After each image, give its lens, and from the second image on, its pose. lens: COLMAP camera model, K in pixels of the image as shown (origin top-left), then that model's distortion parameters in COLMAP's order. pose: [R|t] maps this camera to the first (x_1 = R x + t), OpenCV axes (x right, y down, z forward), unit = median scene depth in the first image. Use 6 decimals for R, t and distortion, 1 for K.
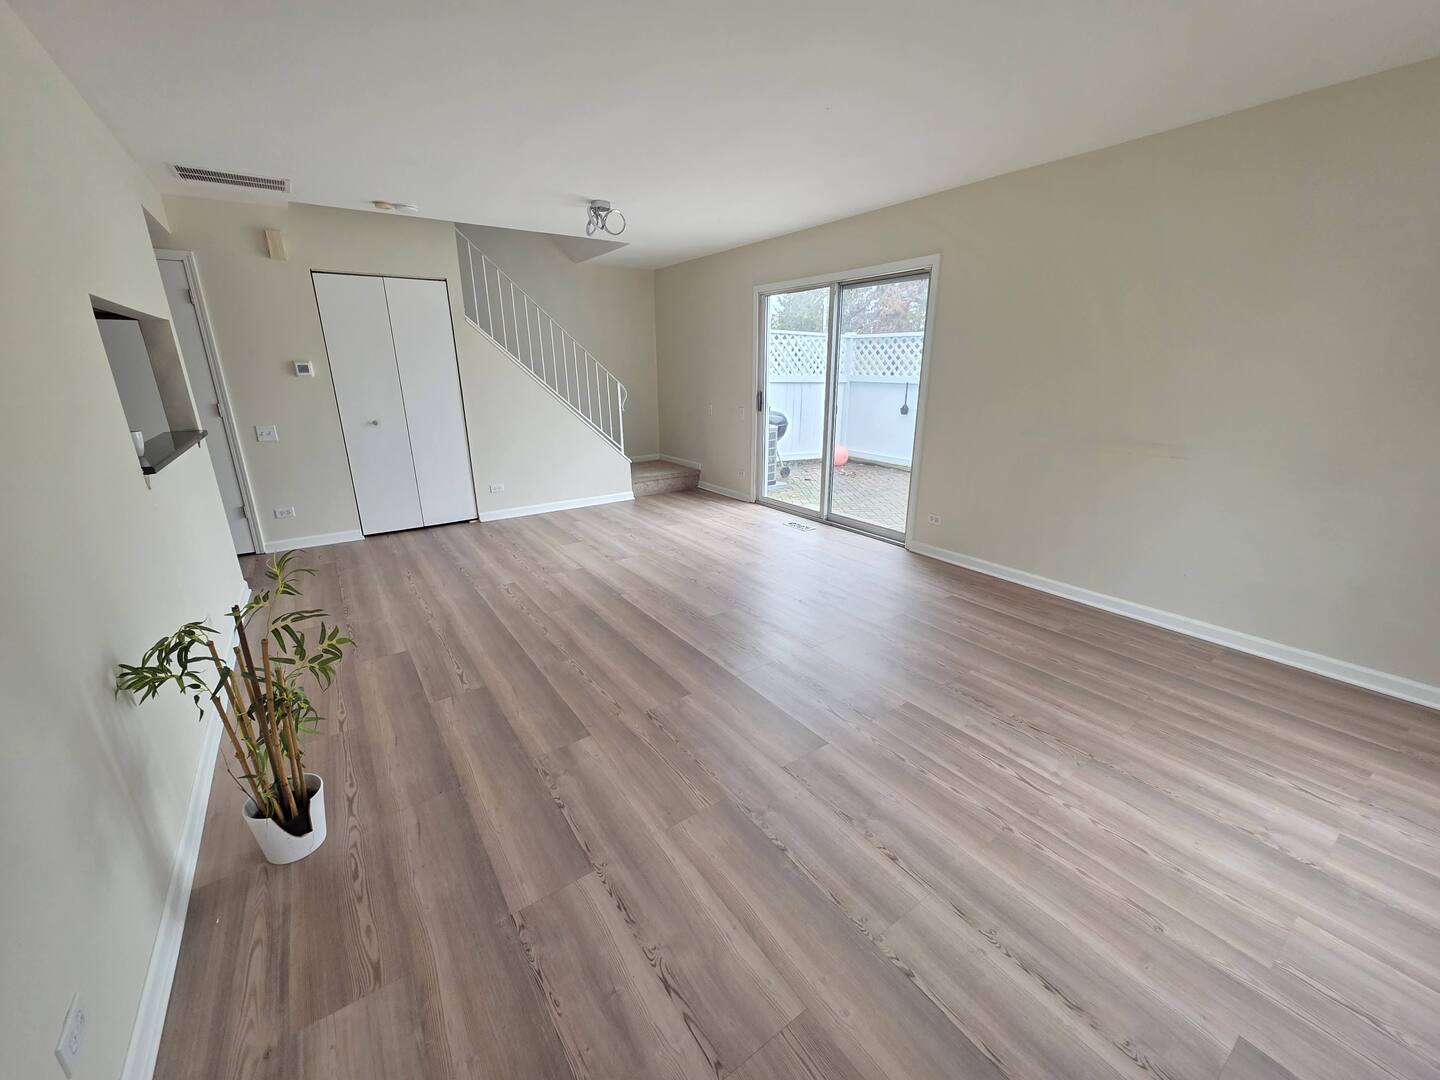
lens RADIAL K [[574.8, 0, 722.5], [0, 574.8, 538.2], [0, 0, 1]] dist [0.004273, -0.001259]
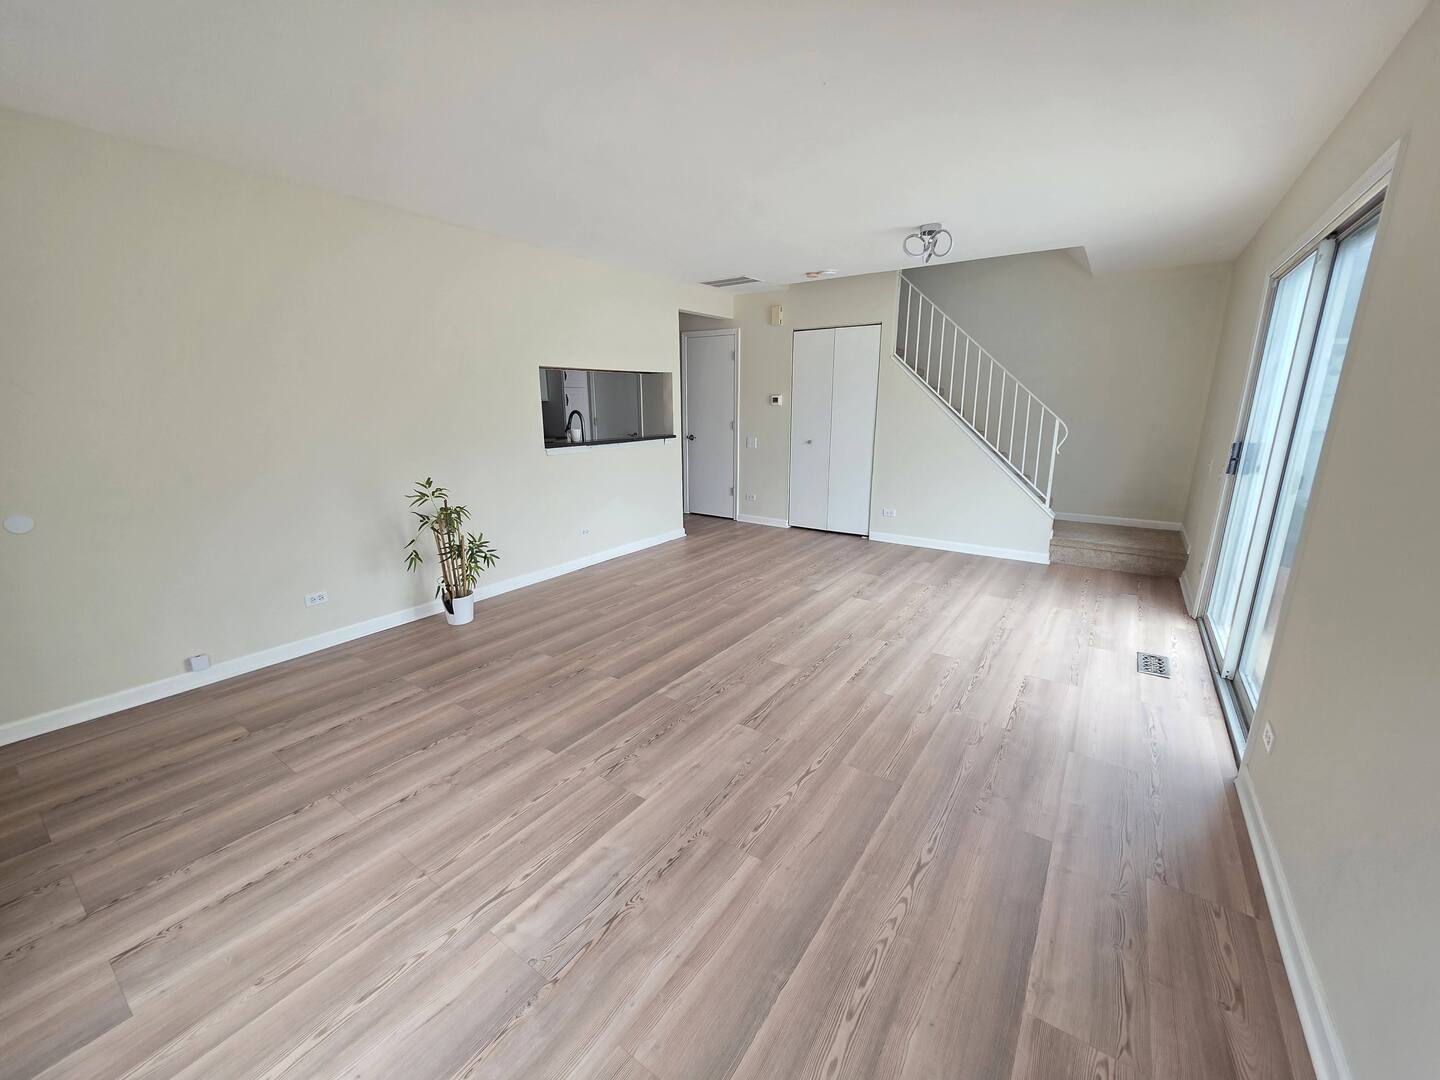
lens RADIAL K [[574.8, 0, 722.0], [0, 574.8, 542.1], [0, 0, 1]] dist [0.004273, -0.001259]
pose [[0.339251, 0.231725, -0.911708, 1.008988], [-0.273019, 0.951722, 0.140304, -0.210973], [0.900205, 0.201315, 0.386138, 0.689176]]
